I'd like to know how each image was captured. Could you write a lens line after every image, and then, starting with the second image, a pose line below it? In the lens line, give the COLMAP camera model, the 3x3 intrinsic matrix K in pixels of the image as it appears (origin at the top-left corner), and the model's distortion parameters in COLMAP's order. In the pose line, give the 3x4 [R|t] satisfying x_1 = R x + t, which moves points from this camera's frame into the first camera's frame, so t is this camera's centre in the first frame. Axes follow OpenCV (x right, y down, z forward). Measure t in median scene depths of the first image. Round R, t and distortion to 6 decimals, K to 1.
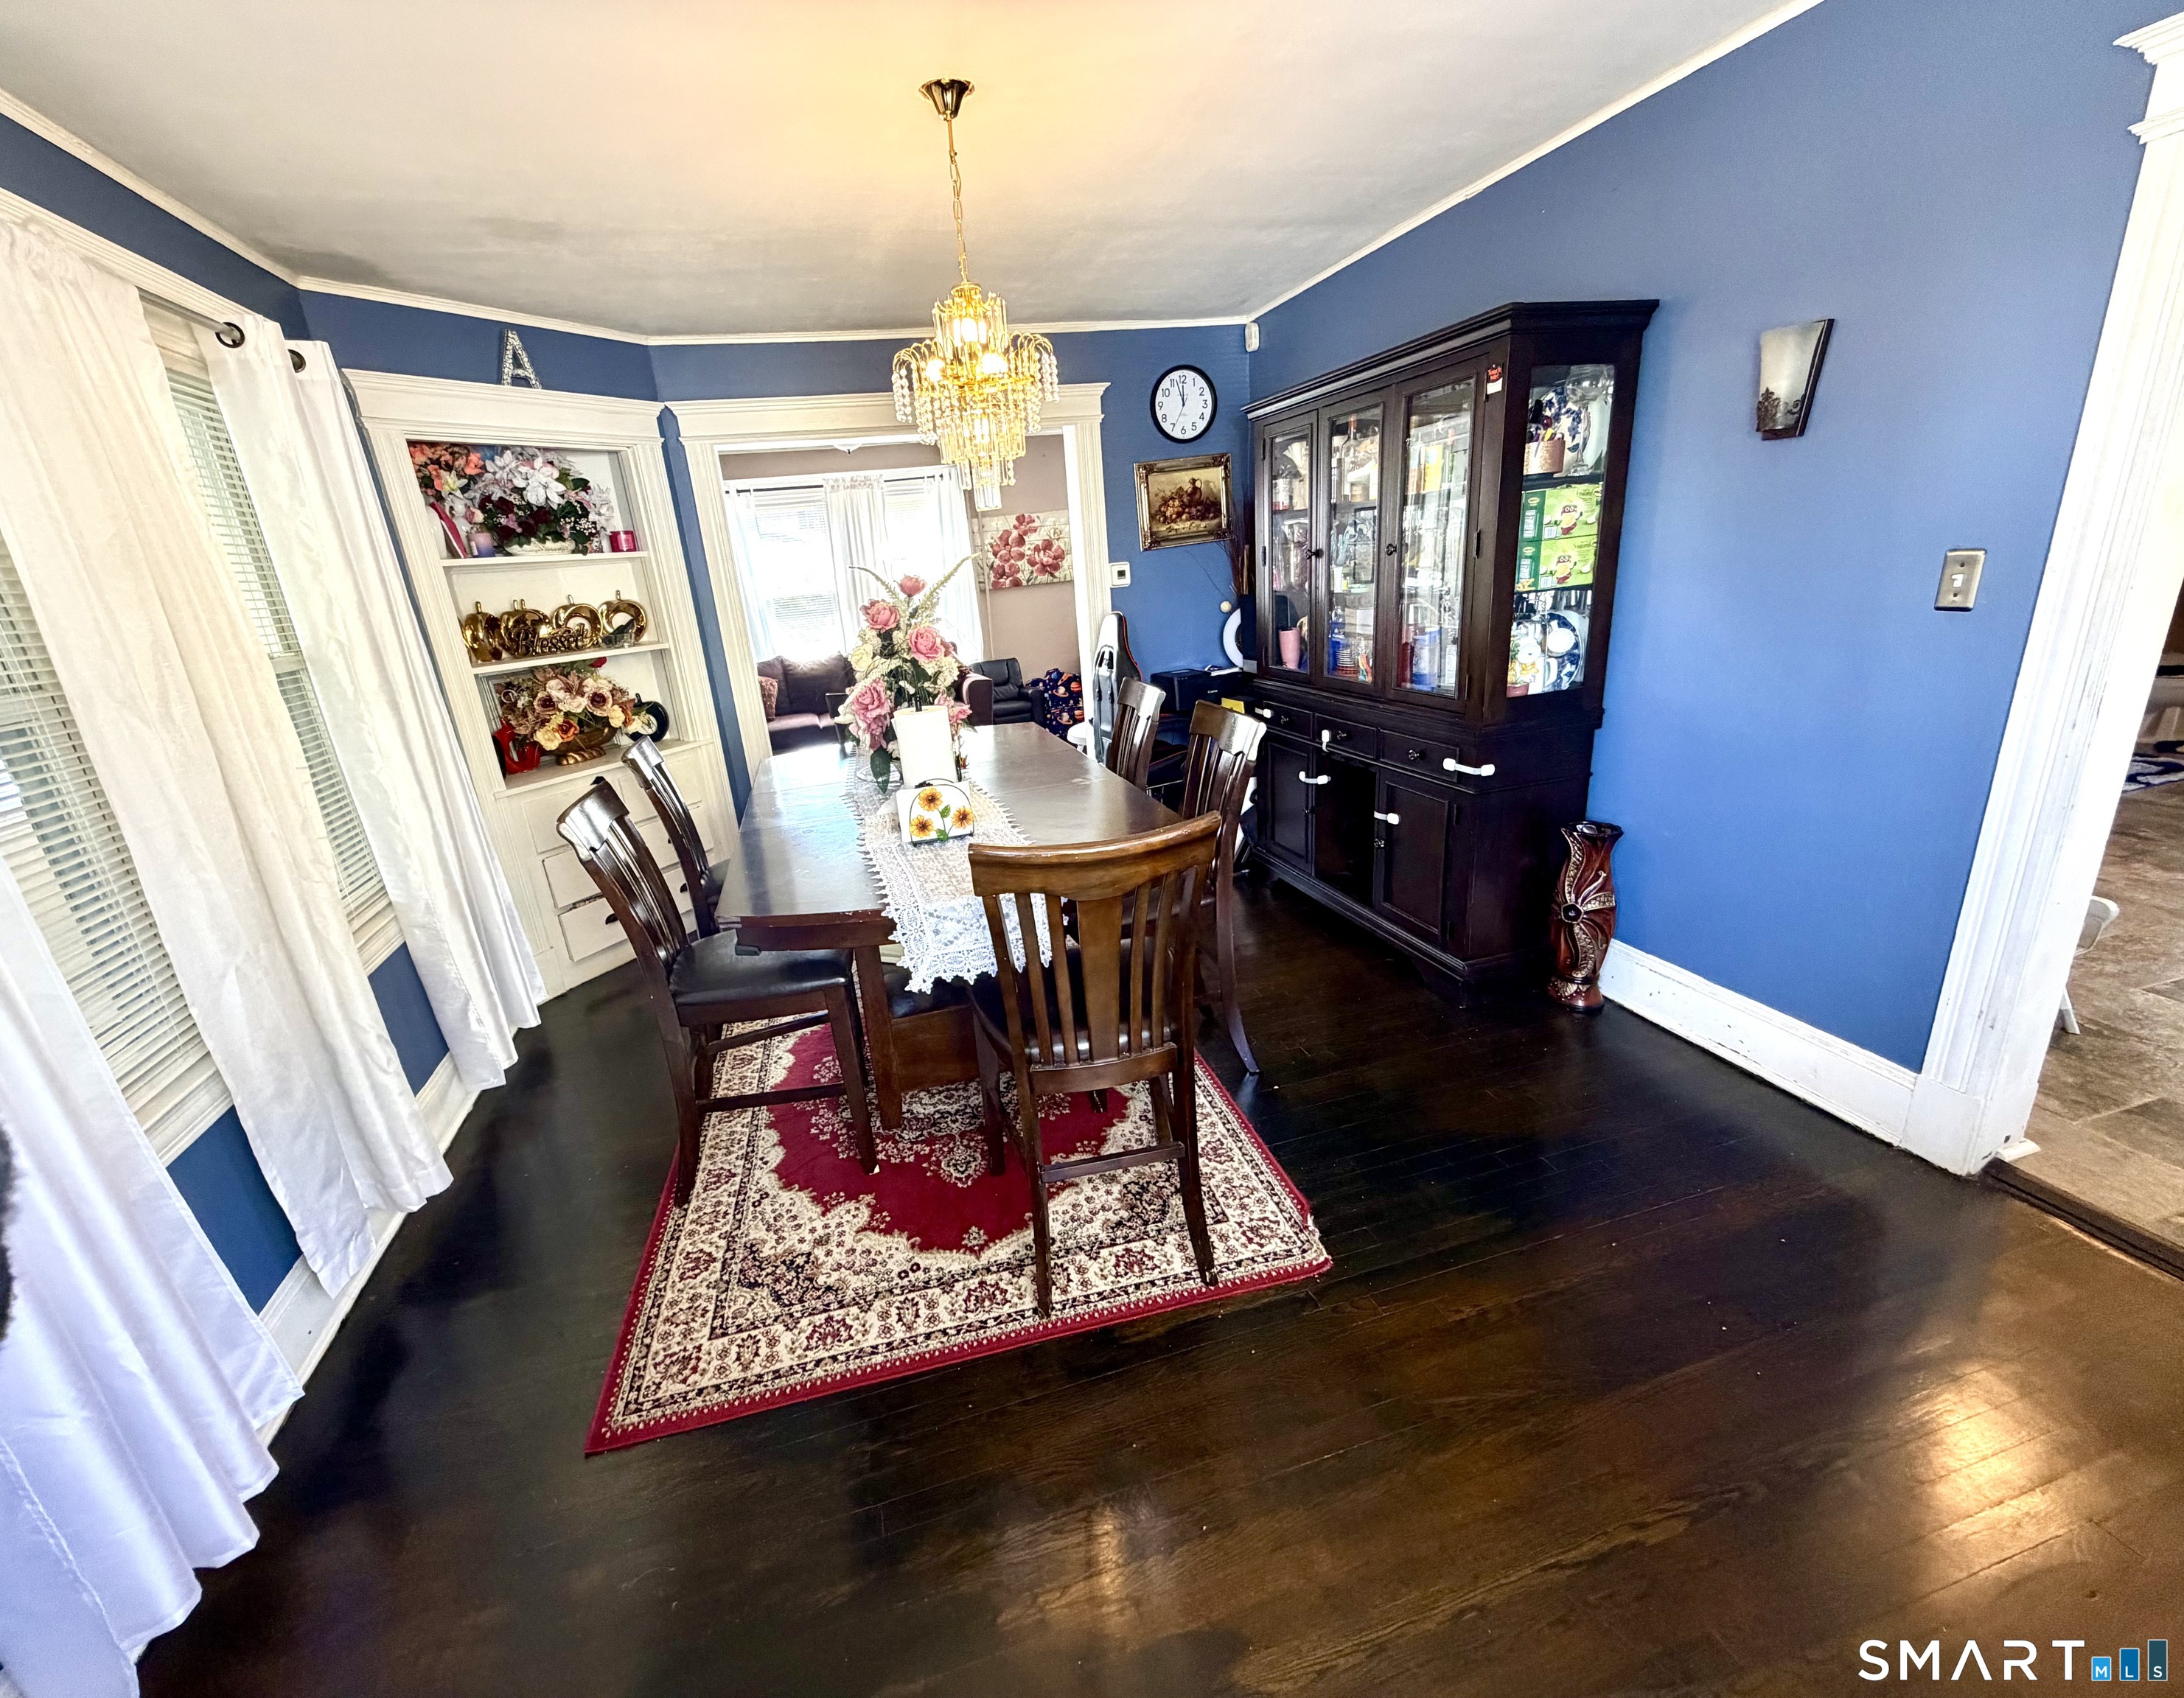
lens RADIAL K [[908.8, 0, 1040.0], [0, 908.8, 847.9], [0, 0, 1]] dist [0.001078, -0.000075]
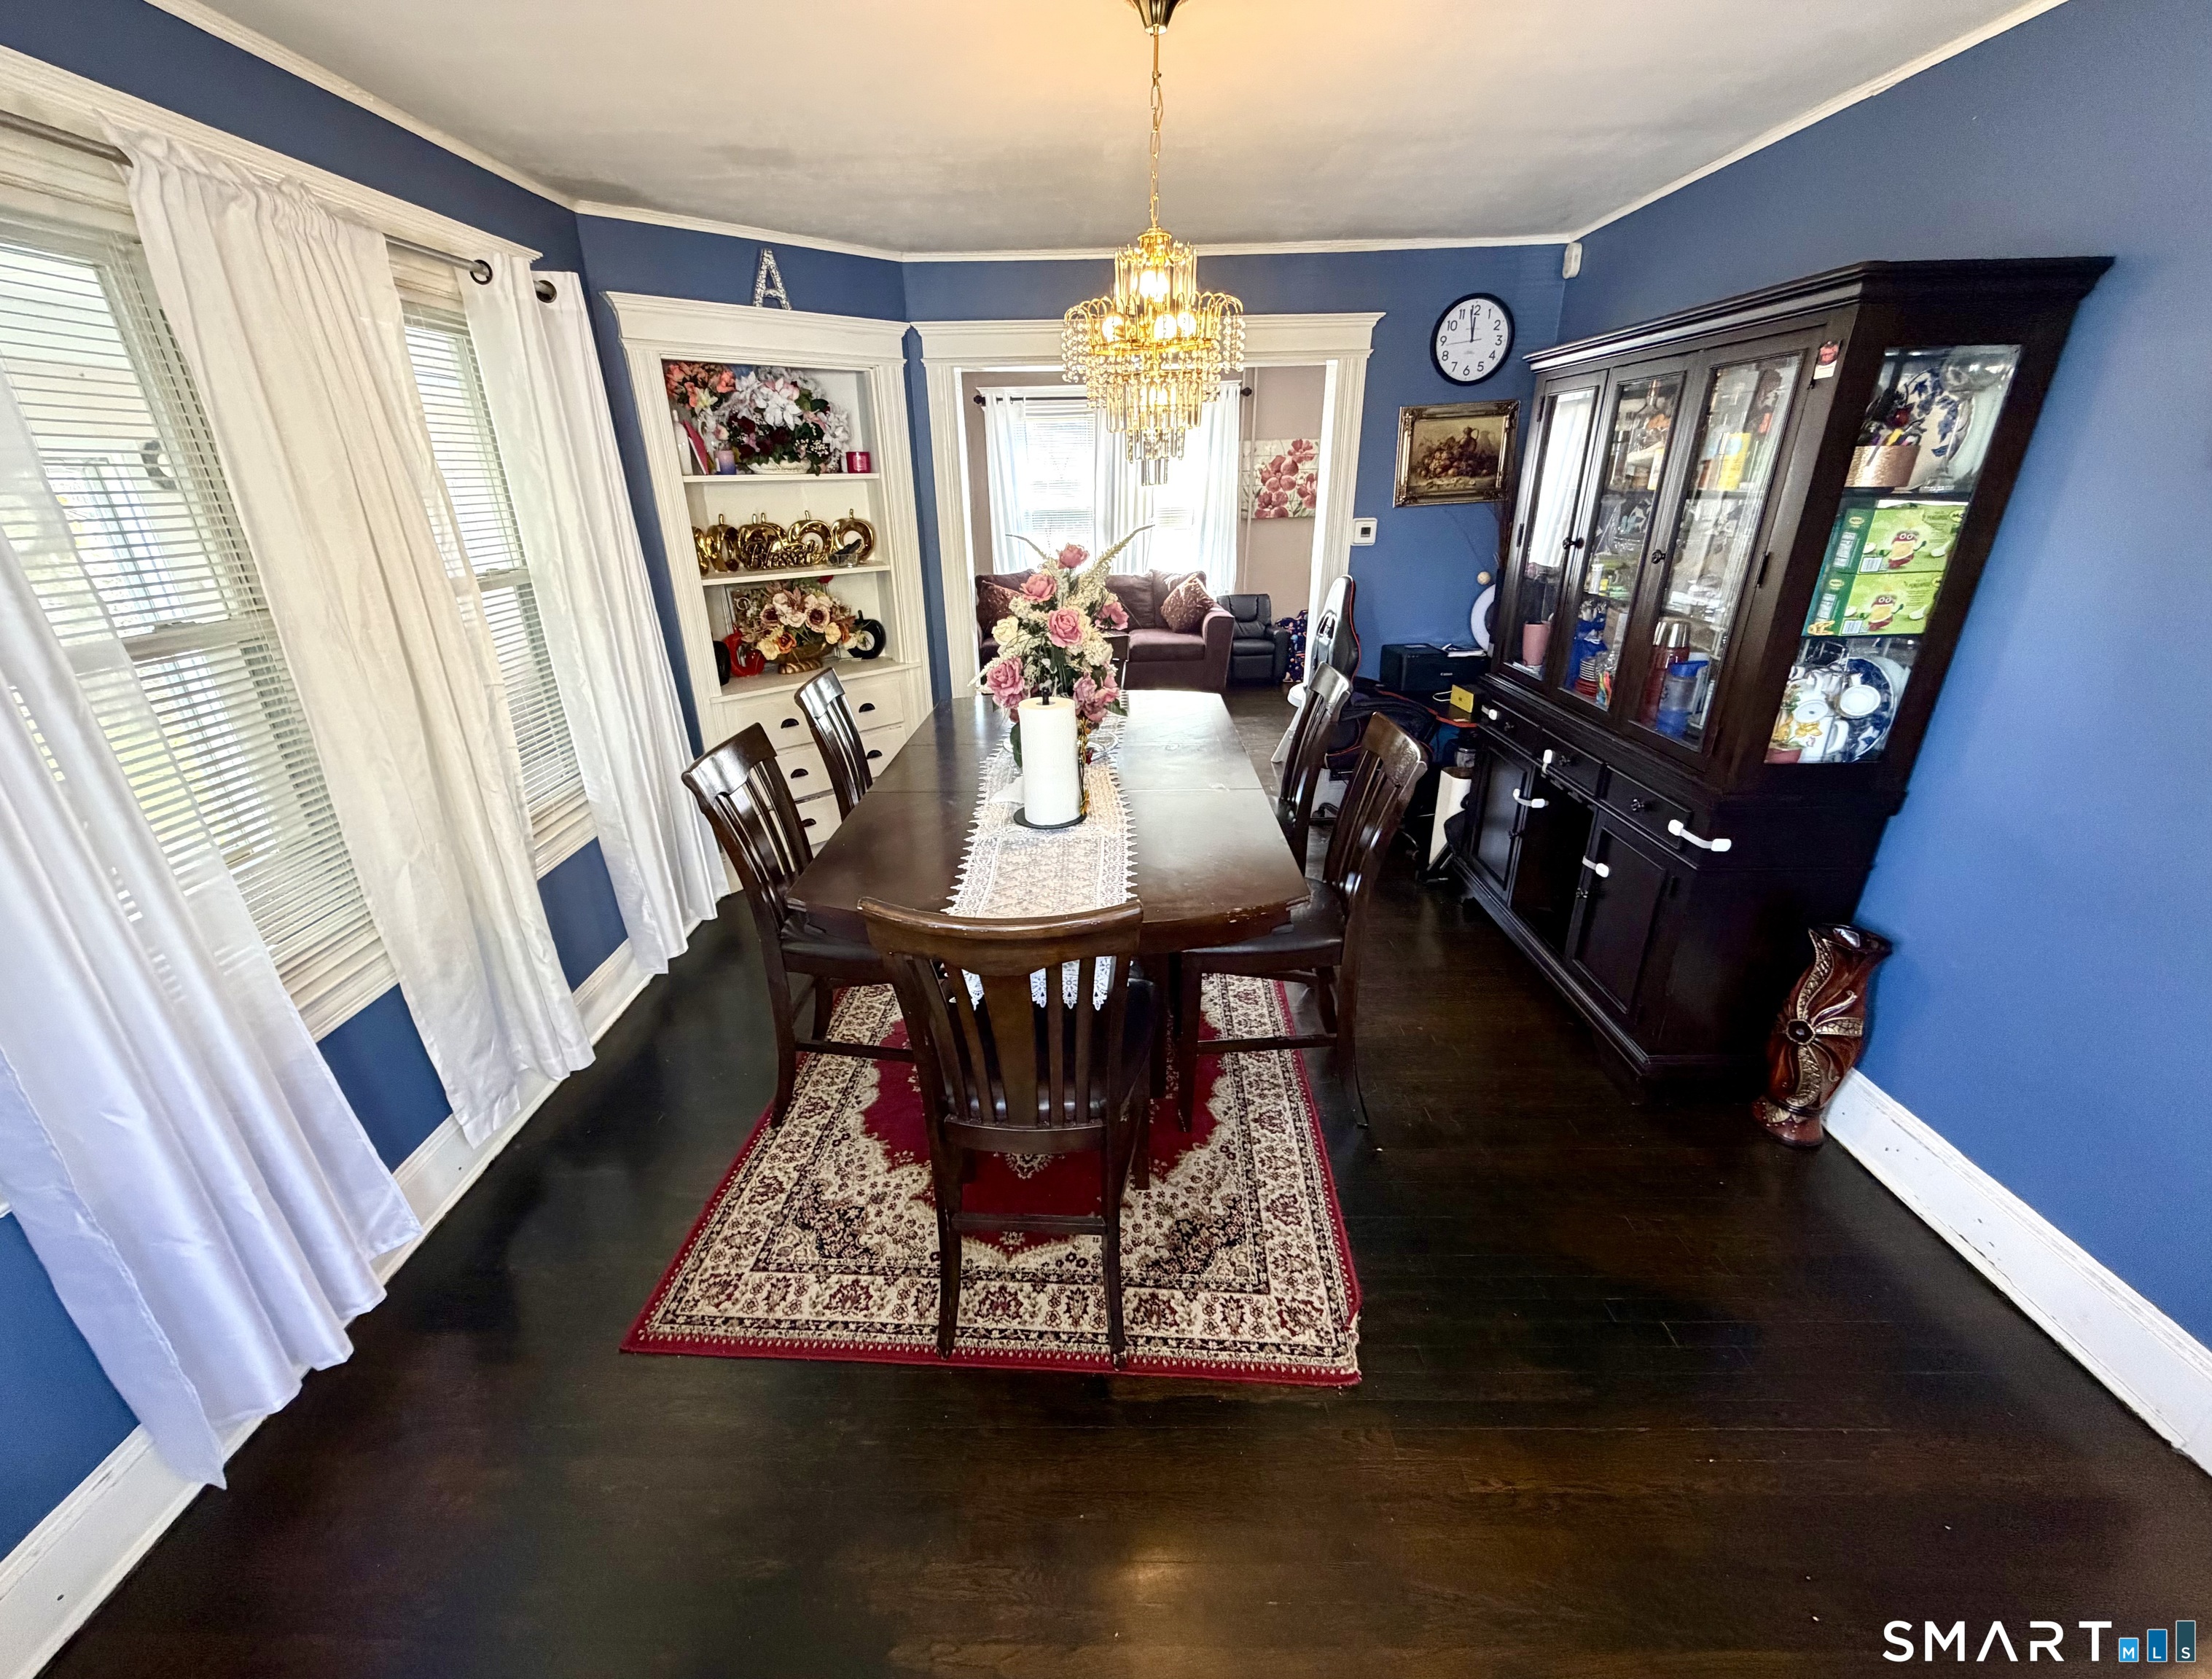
lens RADIAL K [[898.0, 0, 1069.7], [0, 898.0, 843.5], [0, 0, 1]] dist [0.001575, 0.000002]
pose [[0.959446, 0.166795, -0.227253, 0.098119], [-0.144688, 0.983253, 0.110808, -0.081733], [0.241929, -0.073433, 0.967511, 0.060152]]
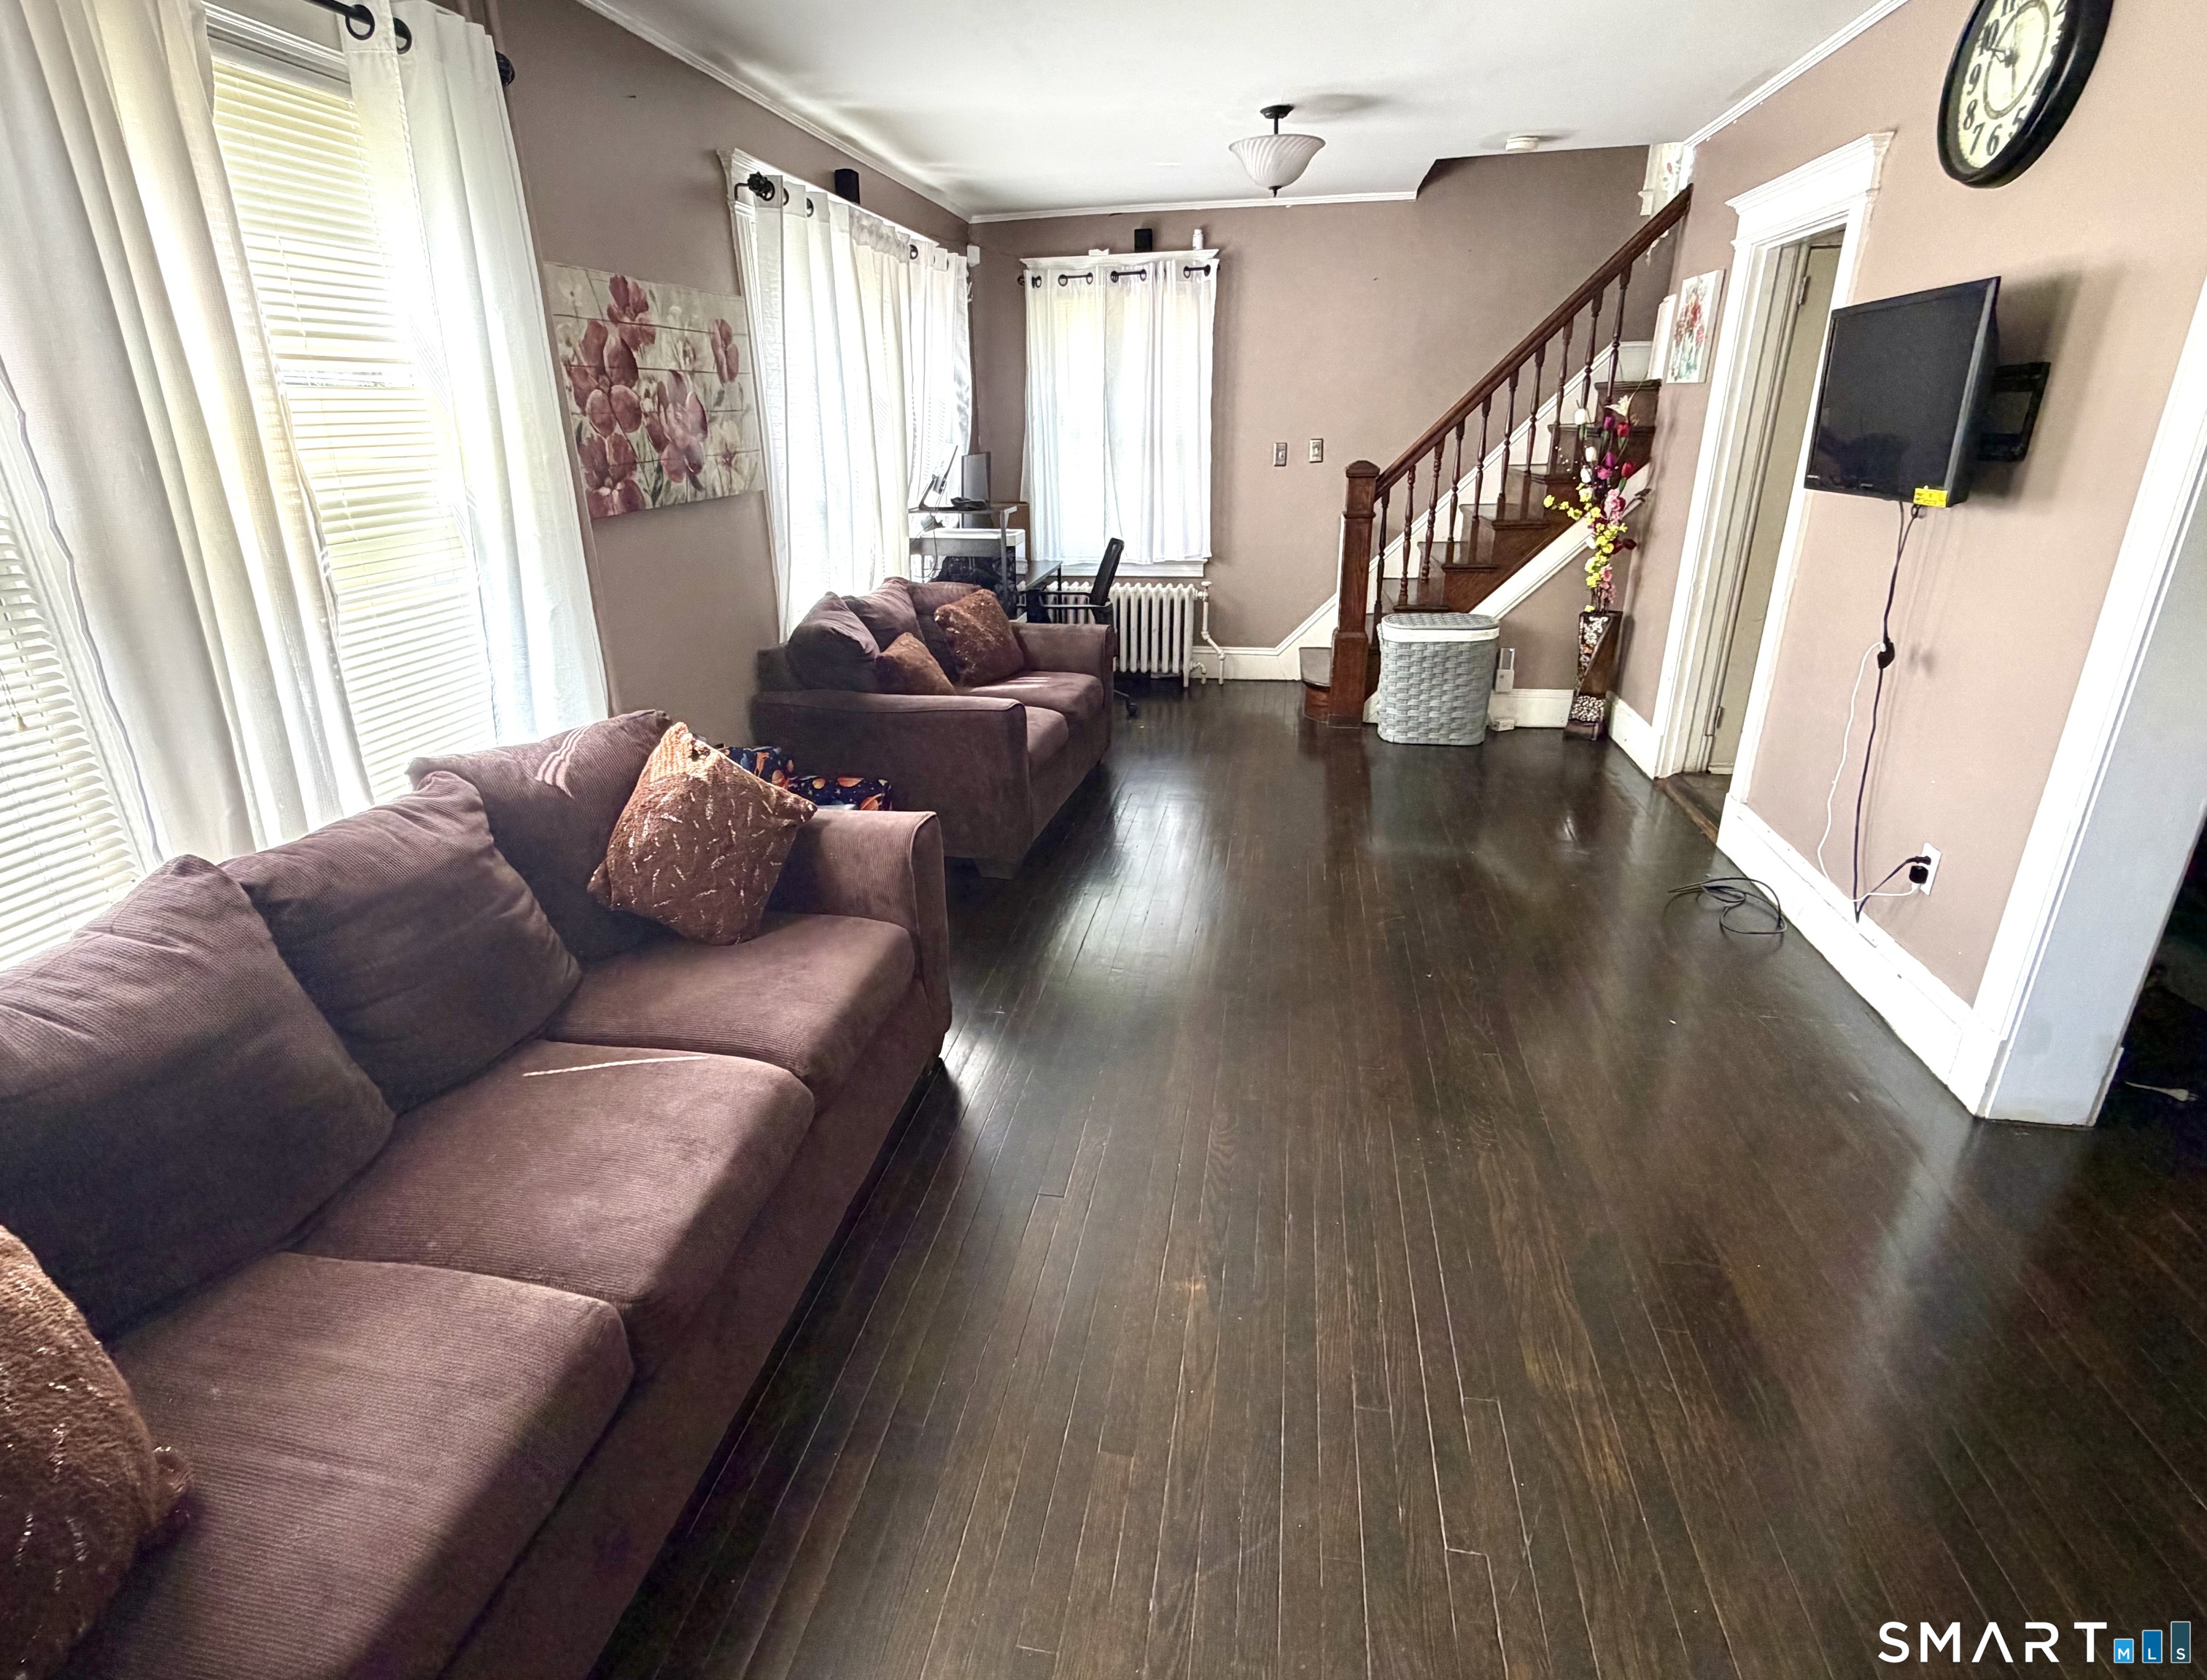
lens RADIAL K [[1119.3, 0, 1103.4], [0, 1119.3, 834.0], [0, 0, 1]] dist [0.001717, 0.000406]
pose [[0.418437, -0.247661, 0.873827, -0.987614], [0.260413, 0.954425, 0.145804, -0.605662], [-0.870112, 0.166546, 0.463861, 2.157299]]
